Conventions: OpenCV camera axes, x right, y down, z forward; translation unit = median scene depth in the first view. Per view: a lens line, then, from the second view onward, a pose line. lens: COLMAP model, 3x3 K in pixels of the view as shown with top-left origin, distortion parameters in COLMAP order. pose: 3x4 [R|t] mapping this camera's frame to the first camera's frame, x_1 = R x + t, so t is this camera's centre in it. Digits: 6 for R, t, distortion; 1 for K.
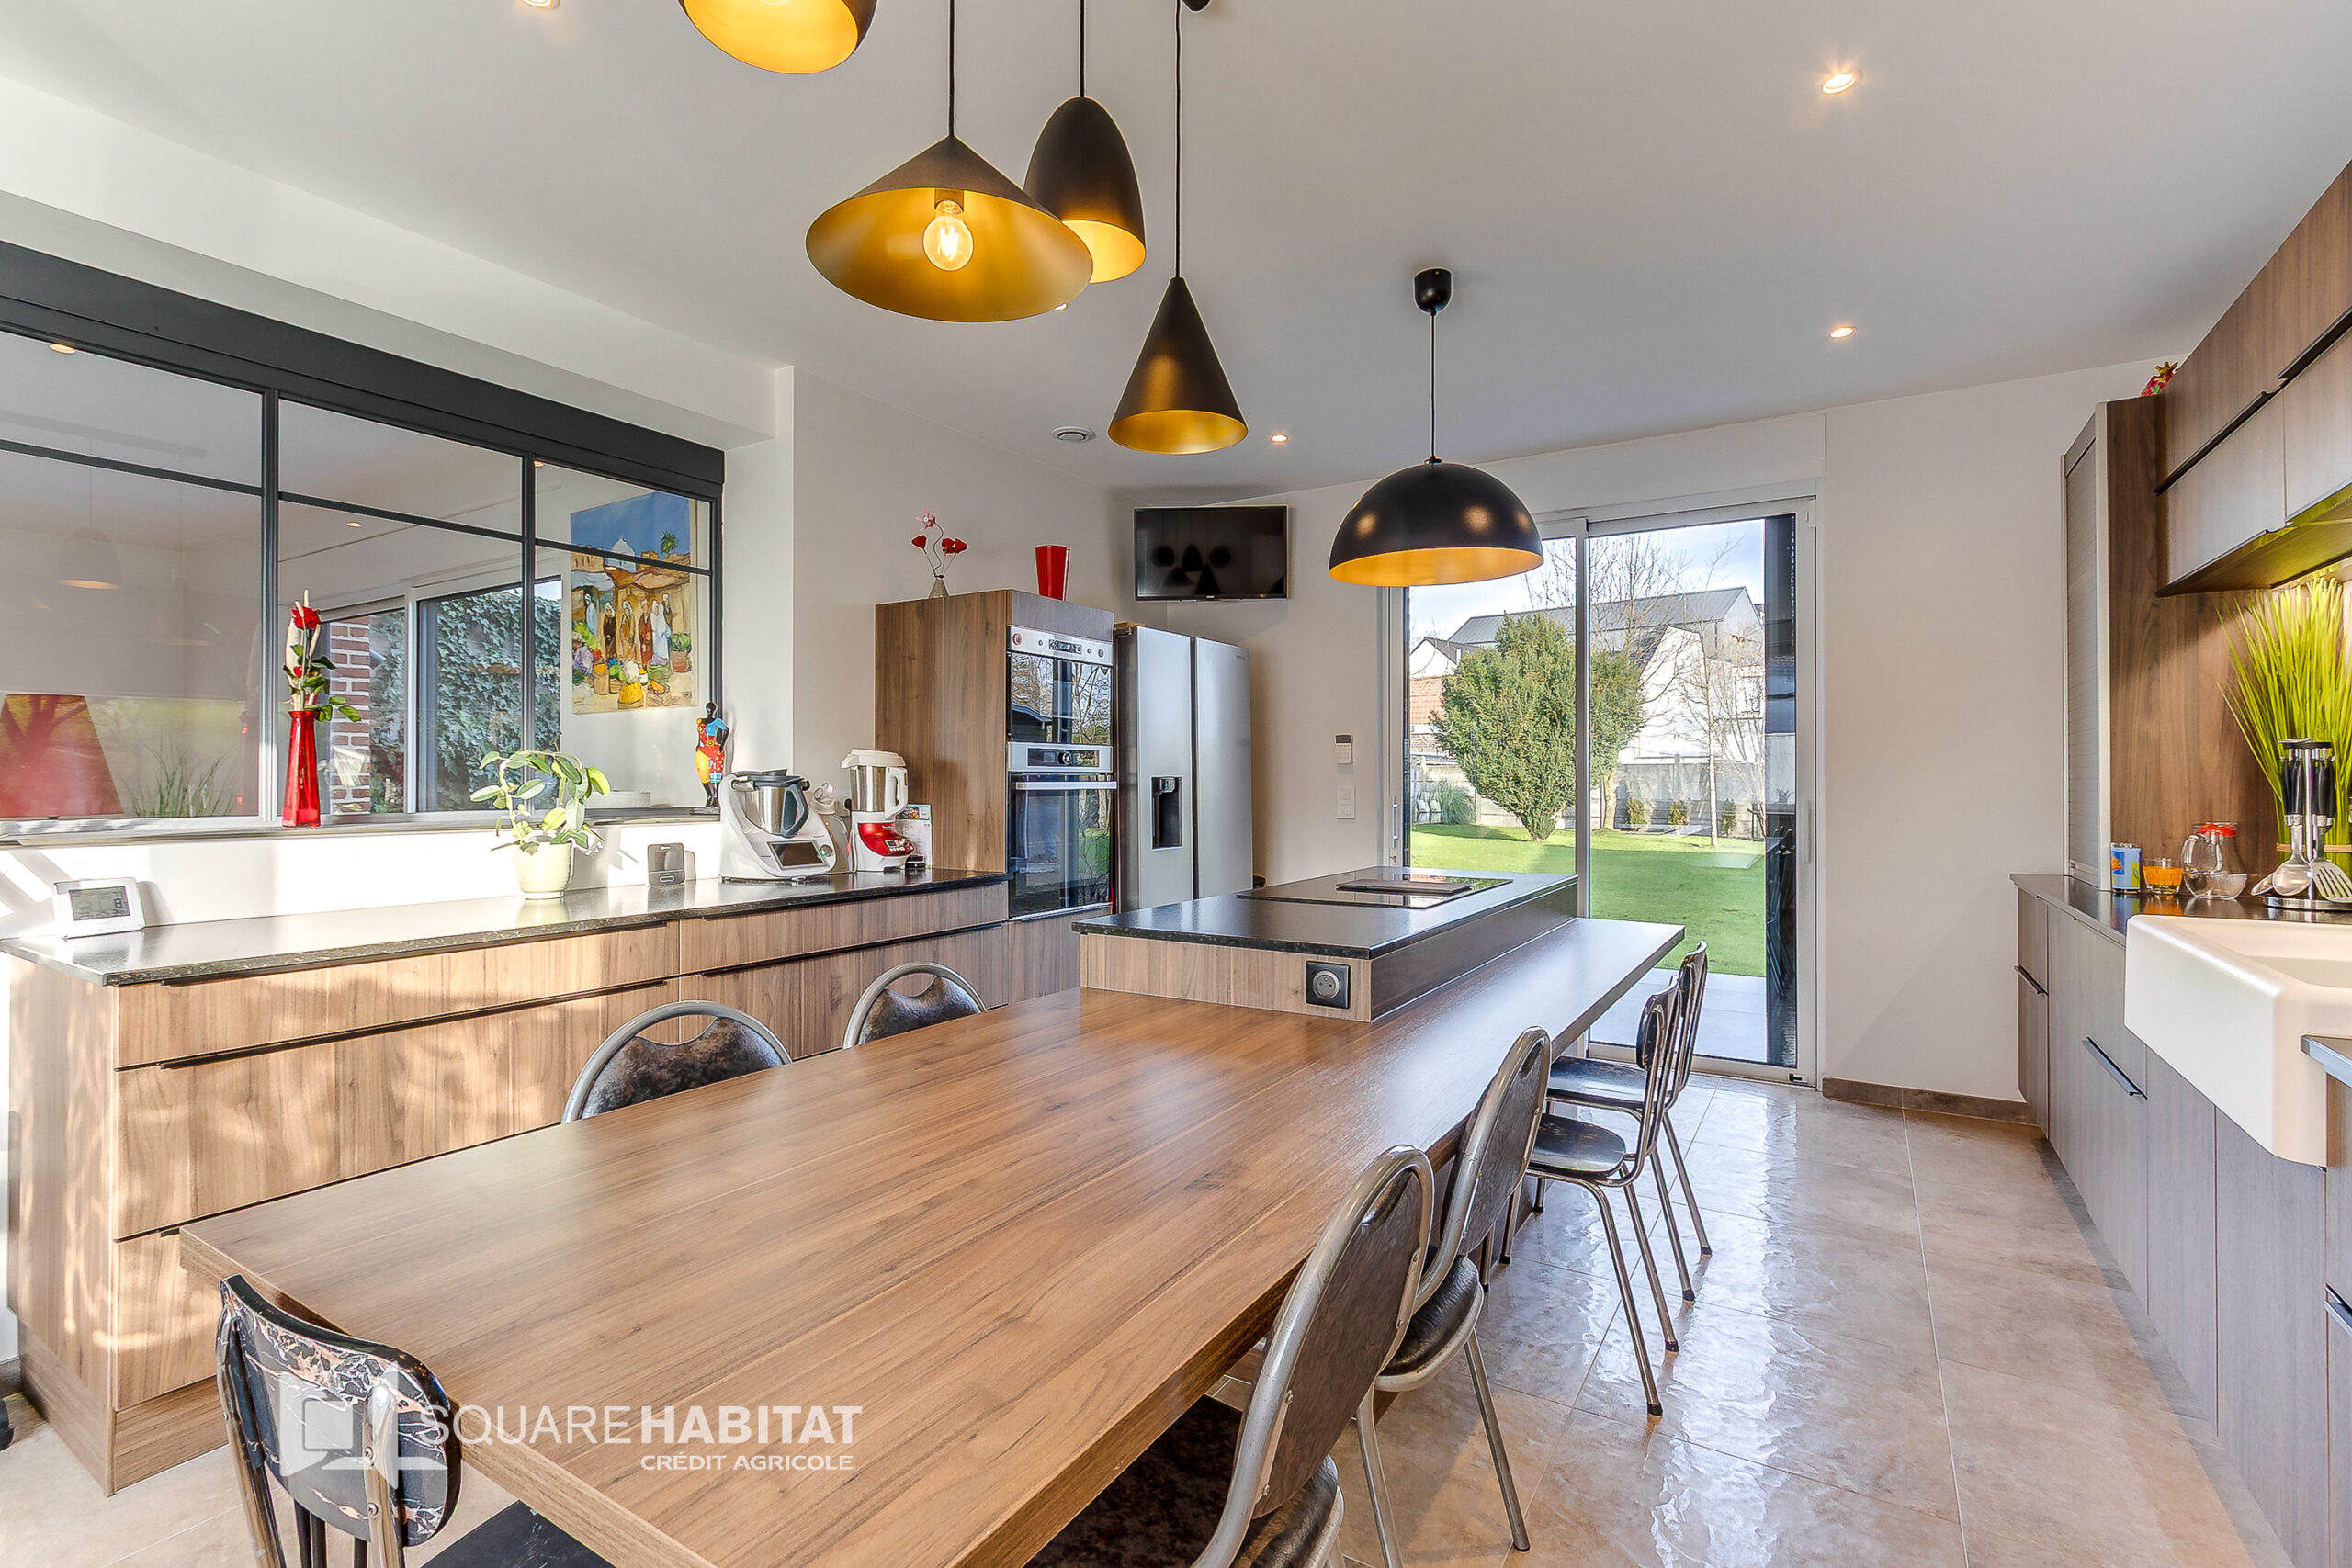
lens RADIAL K [[1089.6, 0, 1162.3], [0, 1089.6, 775.4], [0, 0, 1]] dist [-0.002654, -0.001548]
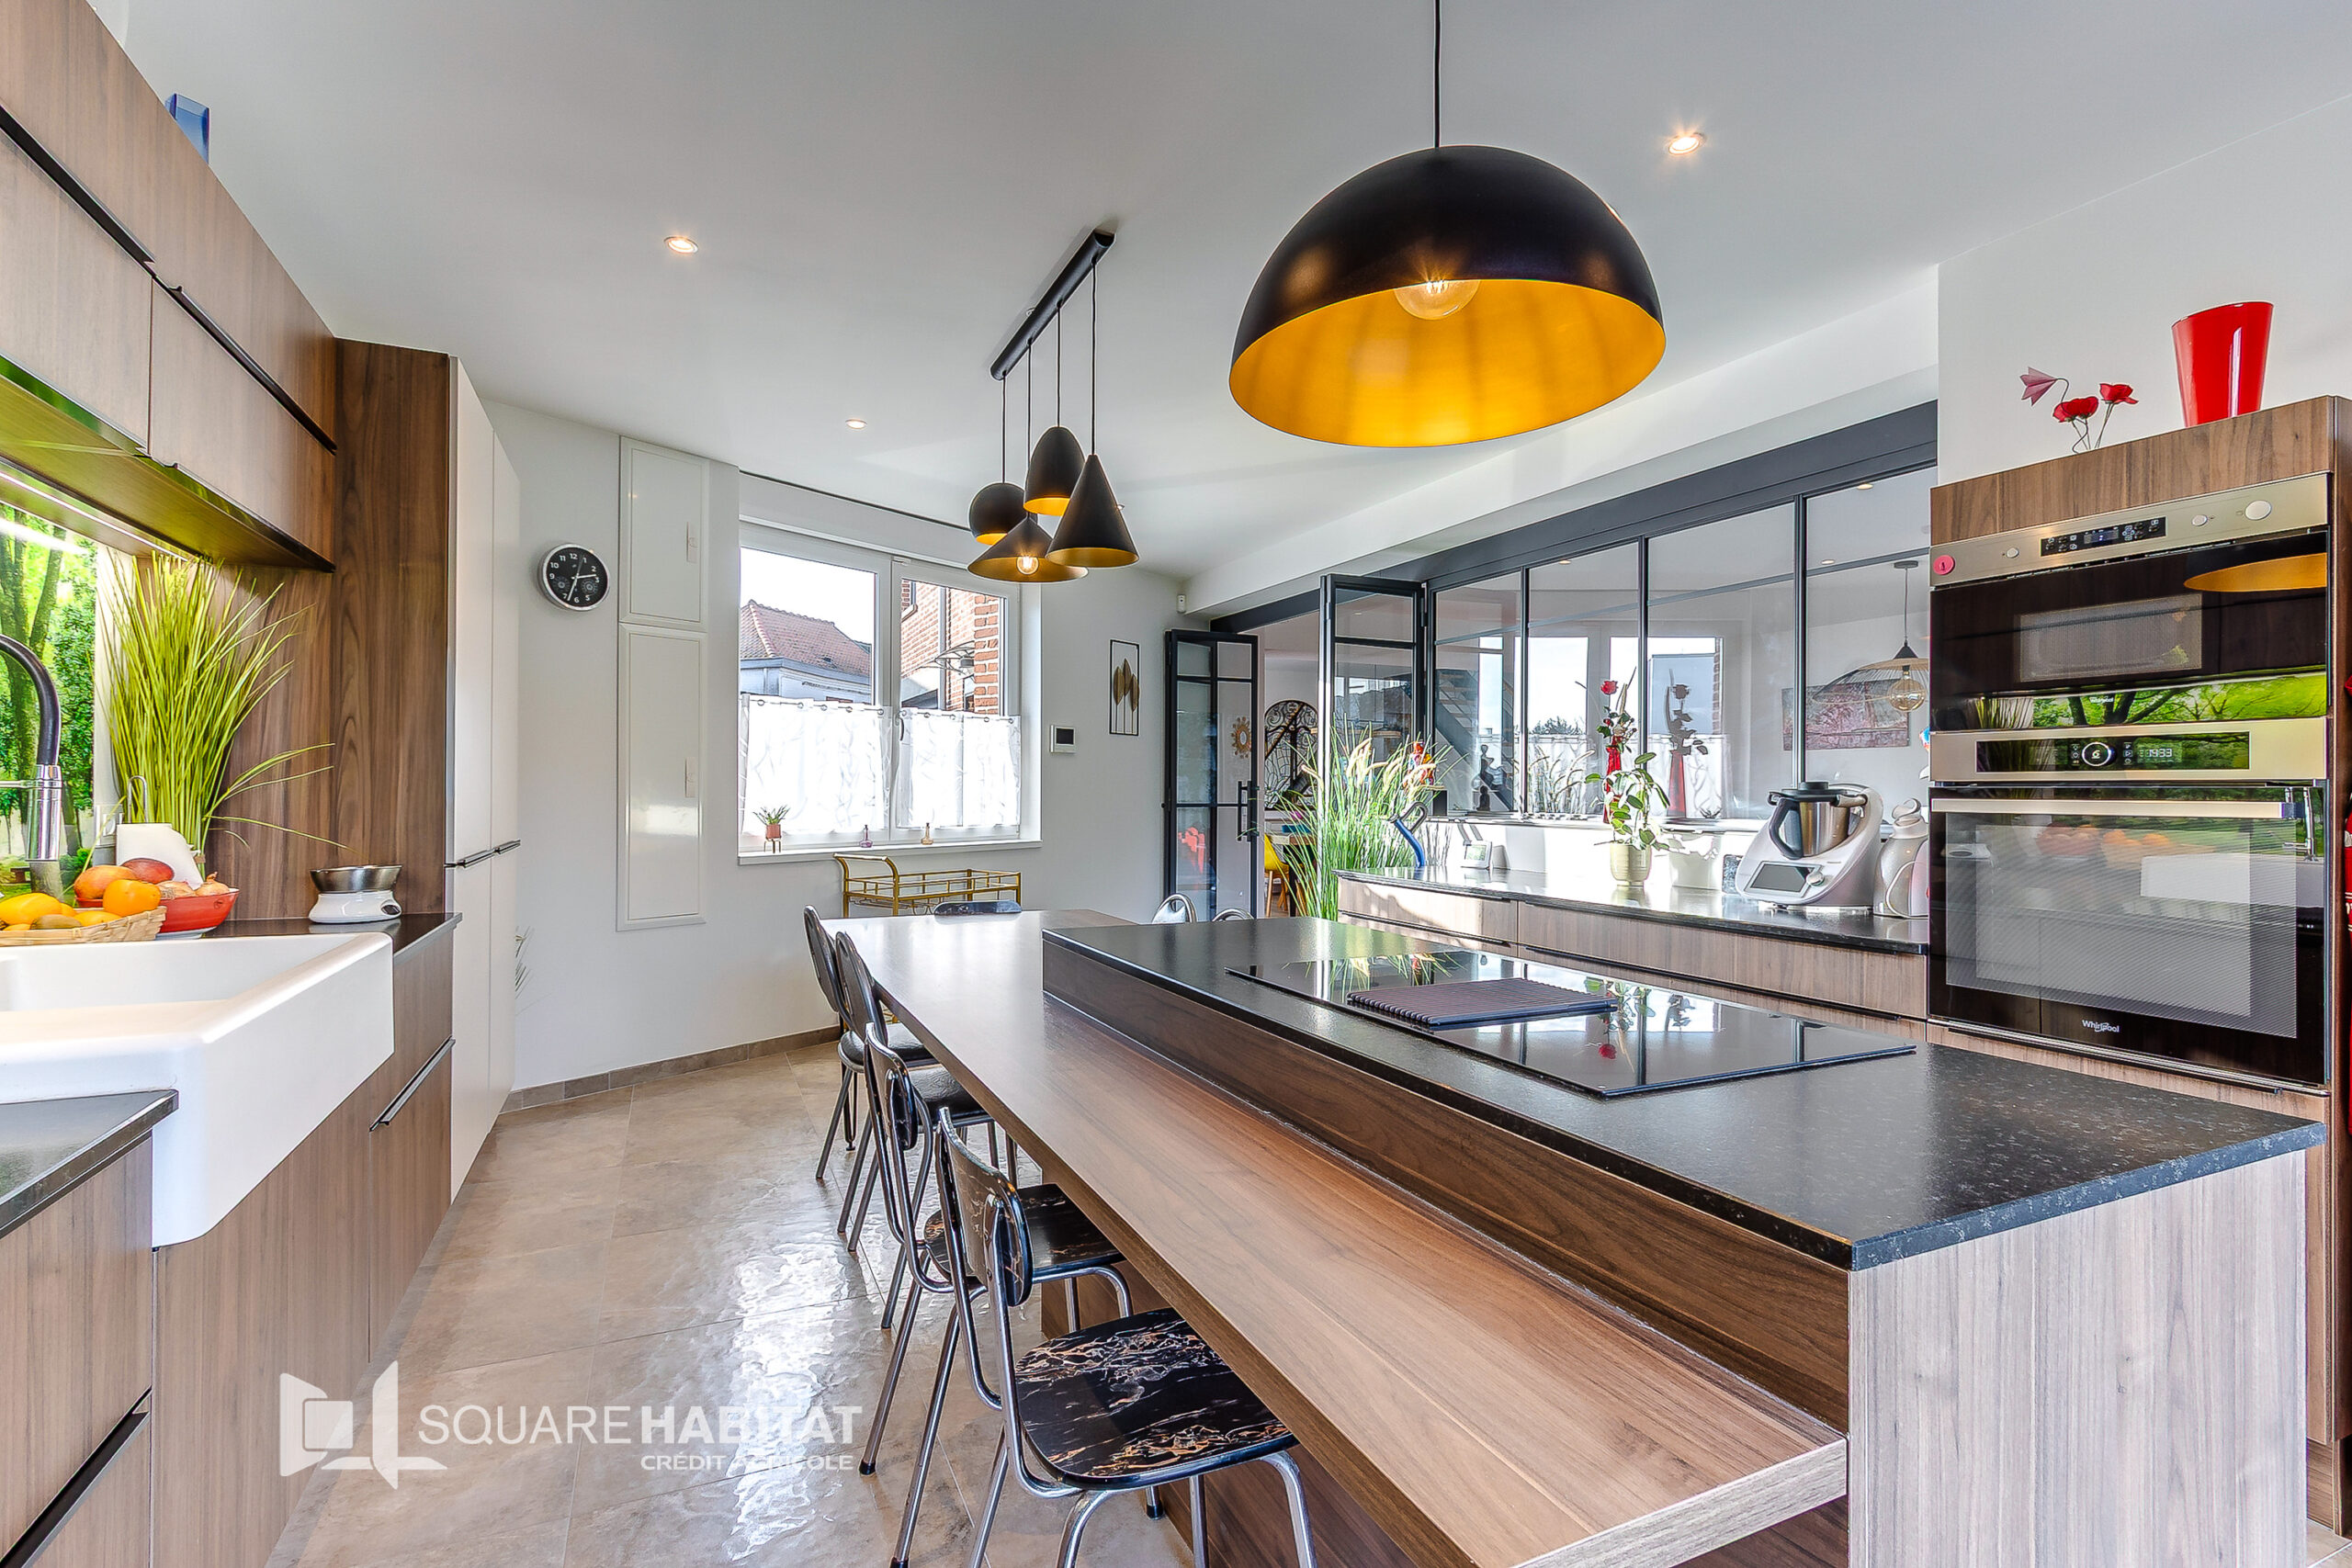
lens RADIAL K [[1063.4, 0, 1152.2], [0, 1063.4, 790.0], [0, 0, 1]] dist [0.001305, -0.000230]
pose [[-0.558630, -0.004685, -0.829404, 0.746109], [-0.002535, 0.999989, -0.003941, 0.005492], [0.829413, -0.000099, -0.558636, 1.180105]]
